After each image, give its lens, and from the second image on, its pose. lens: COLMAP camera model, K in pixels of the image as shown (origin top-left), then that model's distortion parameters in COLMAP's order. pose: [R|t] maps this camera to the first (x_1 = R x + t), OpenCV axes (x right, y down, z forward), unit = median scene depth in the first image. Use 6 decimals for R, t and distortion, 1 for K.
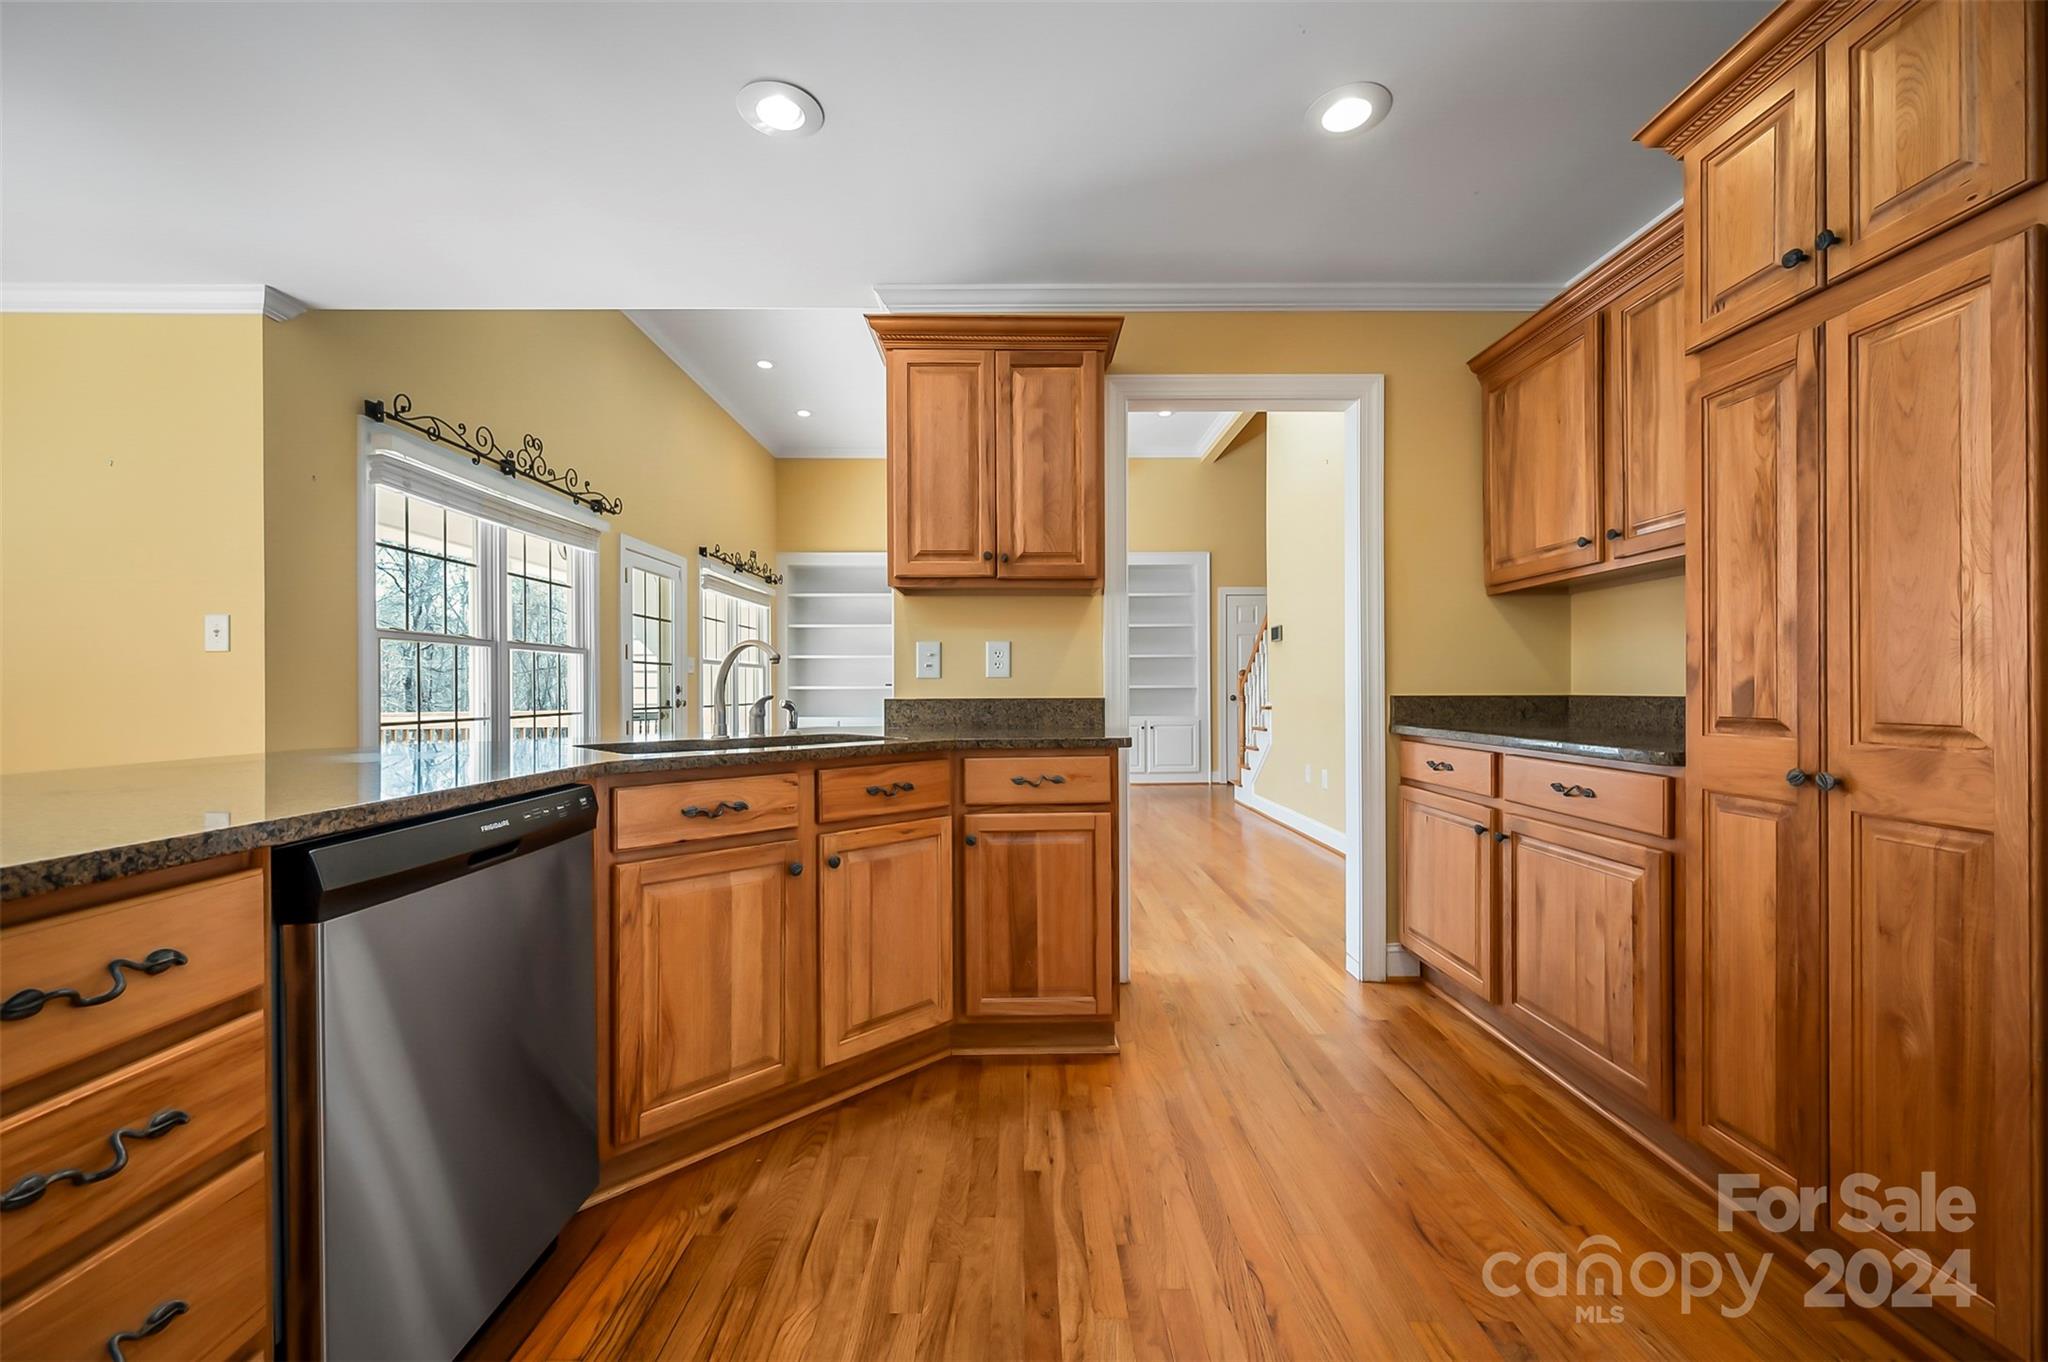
lens RADIAL K [[797.9, 0, 1027.5], [0, 797.9, 689.5], [0, 0, 1]] dist [-0.010031, -0.000092]
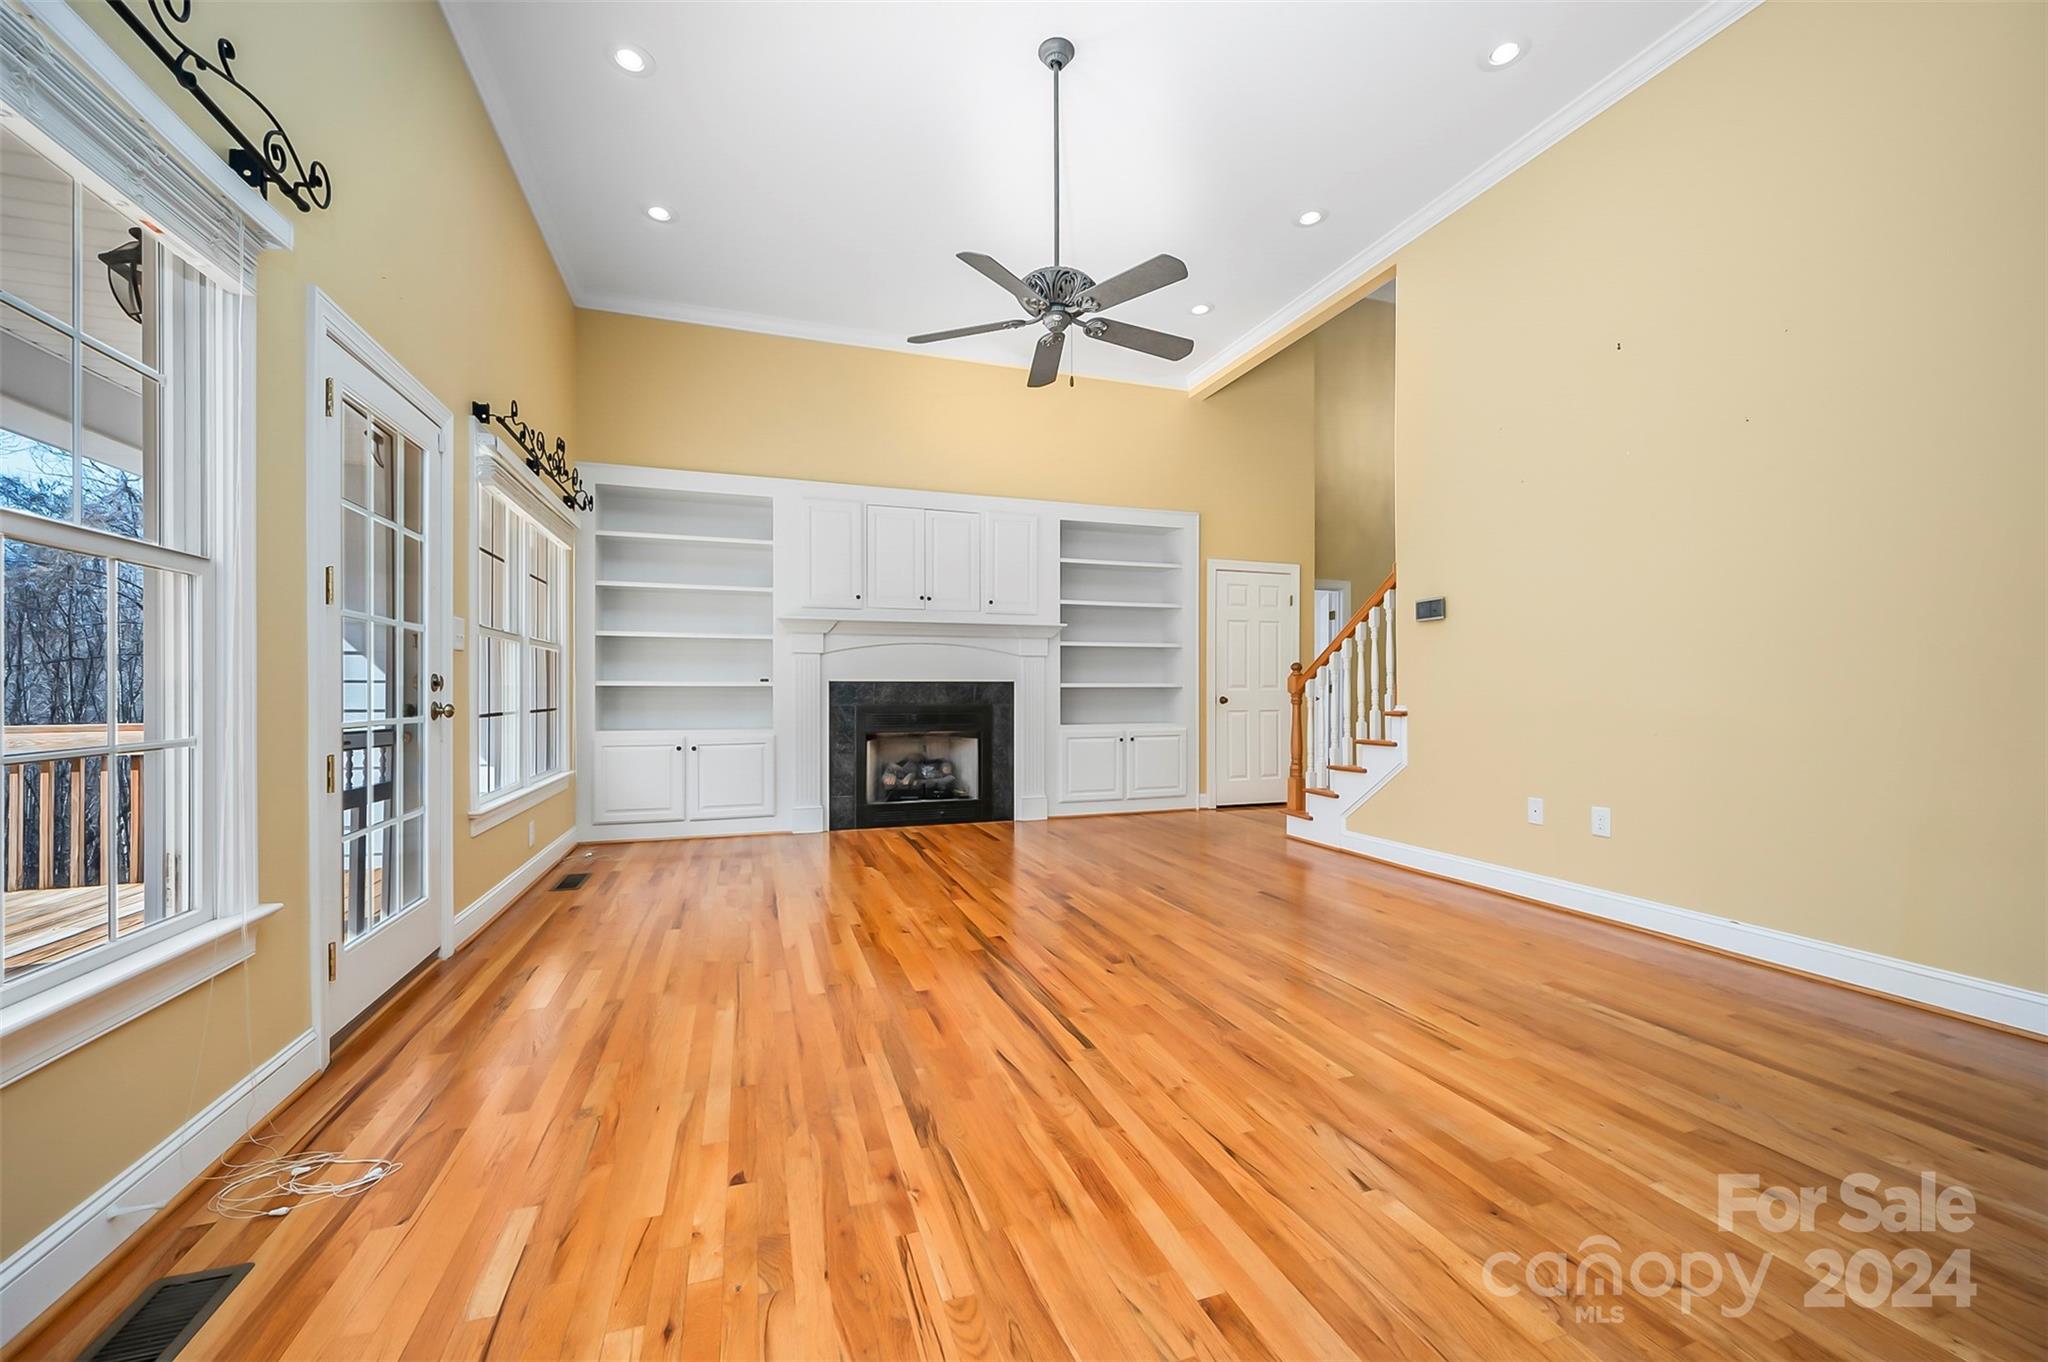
lens RADIAL K [[817.8, 0, 1025.9], [0, 817.8, 684.1], [0, 0, 1]] dist [-0.000708, -0.000112]
pose [[0.947216, 0.007184, 0.320516, -0.242341], [-0.004272, 0.999943, -0.009791, 0.004546], [-0.320568, 0.007905, 0.947192, 0.391900]]
